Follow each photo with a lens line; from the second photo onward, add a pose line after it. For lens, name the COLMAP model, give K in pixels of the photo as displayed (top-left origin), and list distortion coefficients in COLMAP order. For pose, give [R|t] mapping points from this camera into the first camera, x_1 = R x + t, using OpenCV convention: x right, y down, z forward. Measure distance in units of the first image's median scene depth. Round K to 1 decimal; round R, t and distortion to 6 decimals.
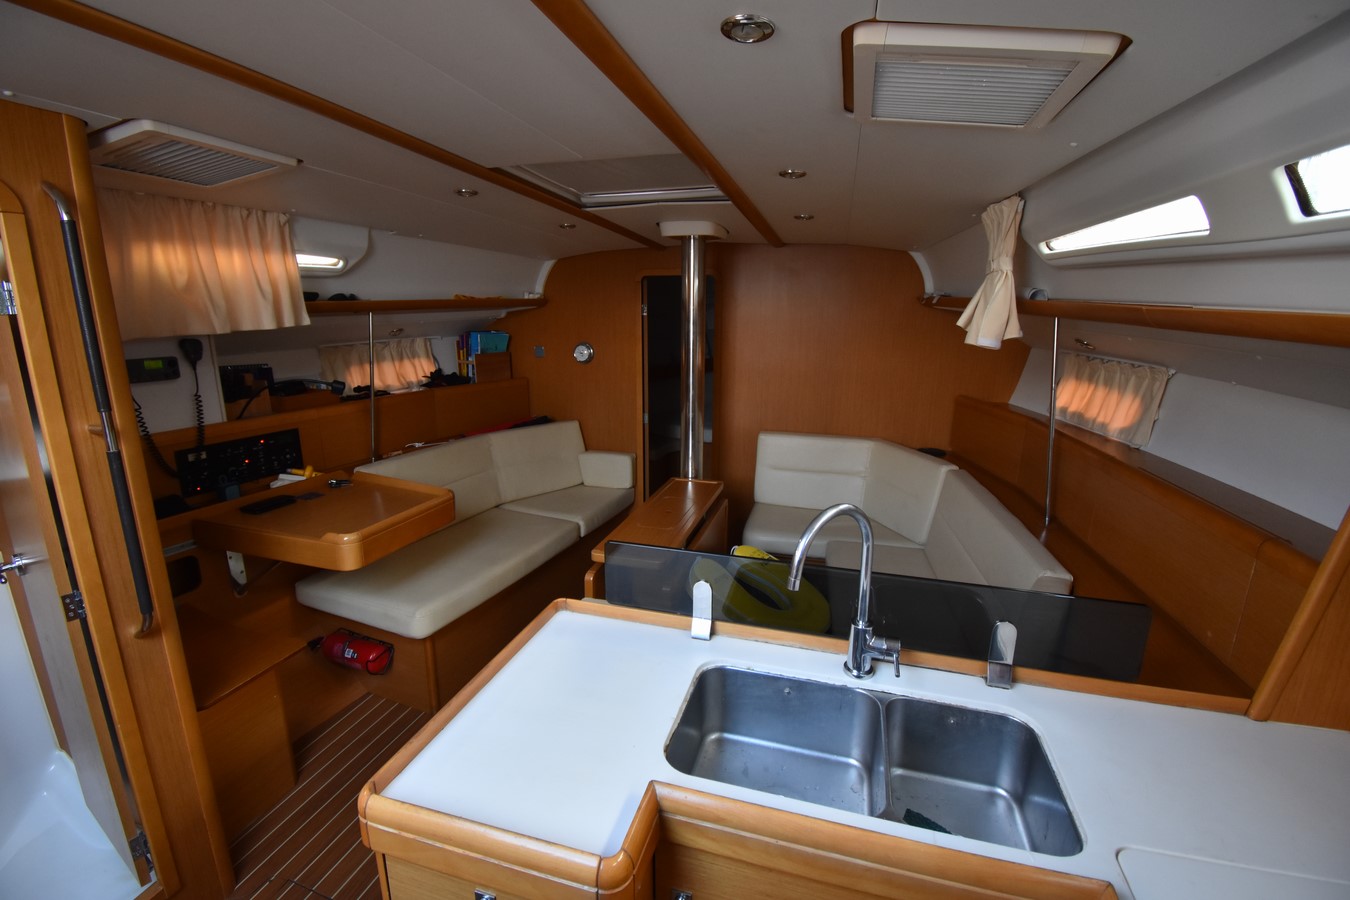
lens RADIAL K [[600.2, 0, 678.7], [0, 600.2, 446.7], [0, 0, 1]] dist [0.001938, -0.010607]
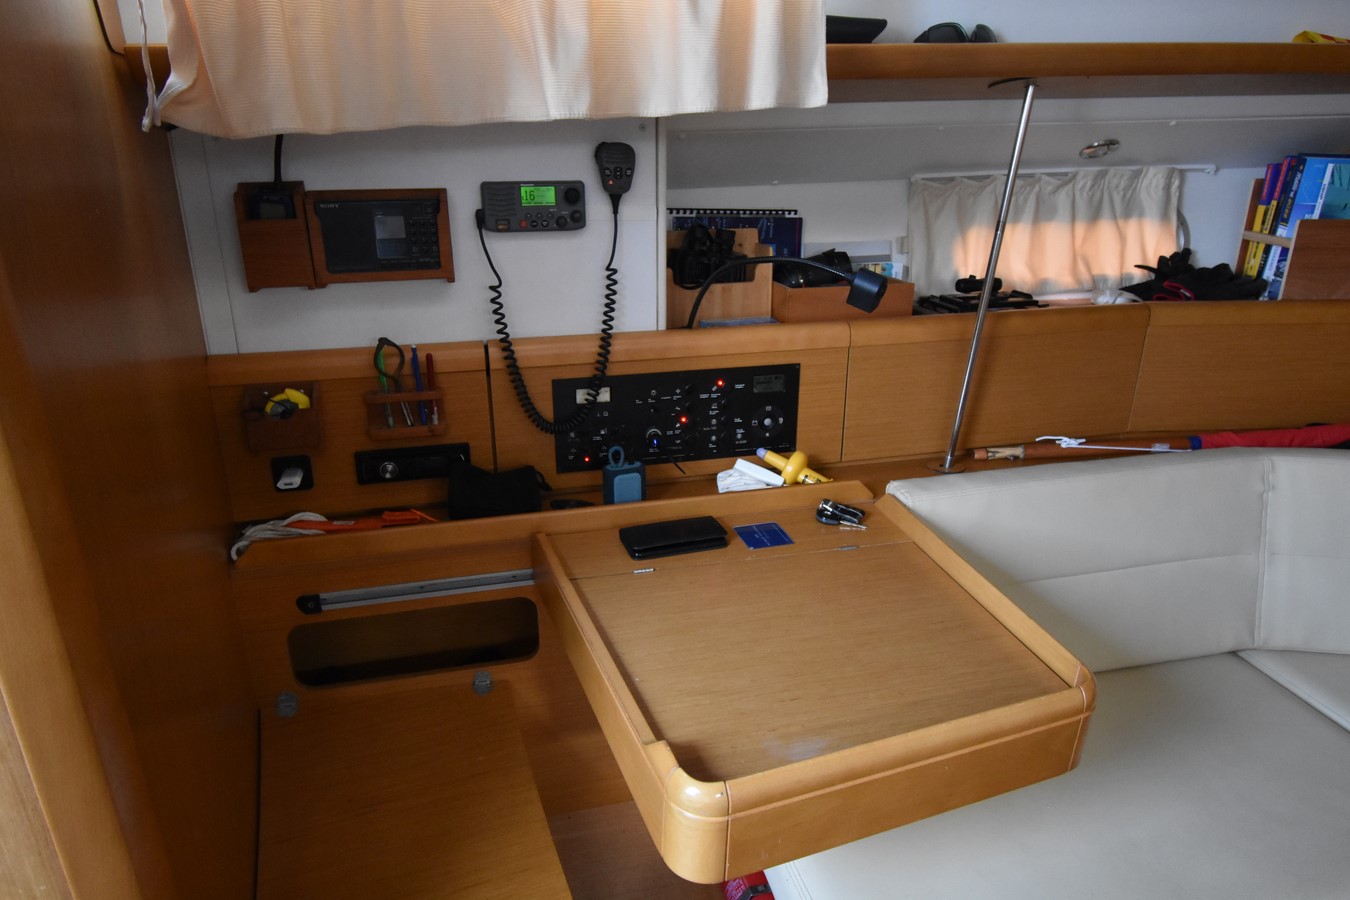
lens RADIAL K [[853.7, 0, 676.1], [0, 853.7, 457.1], [0, 0, 1]] dist [0.021412, -0.033369]
pose [[0.610027, 0.280329, -0.741137, -0.215661], [-0.177838, 0.959904, 0.216698, -0.089594], [0.772167, -0.000389, 0.635420, 0.558828]]
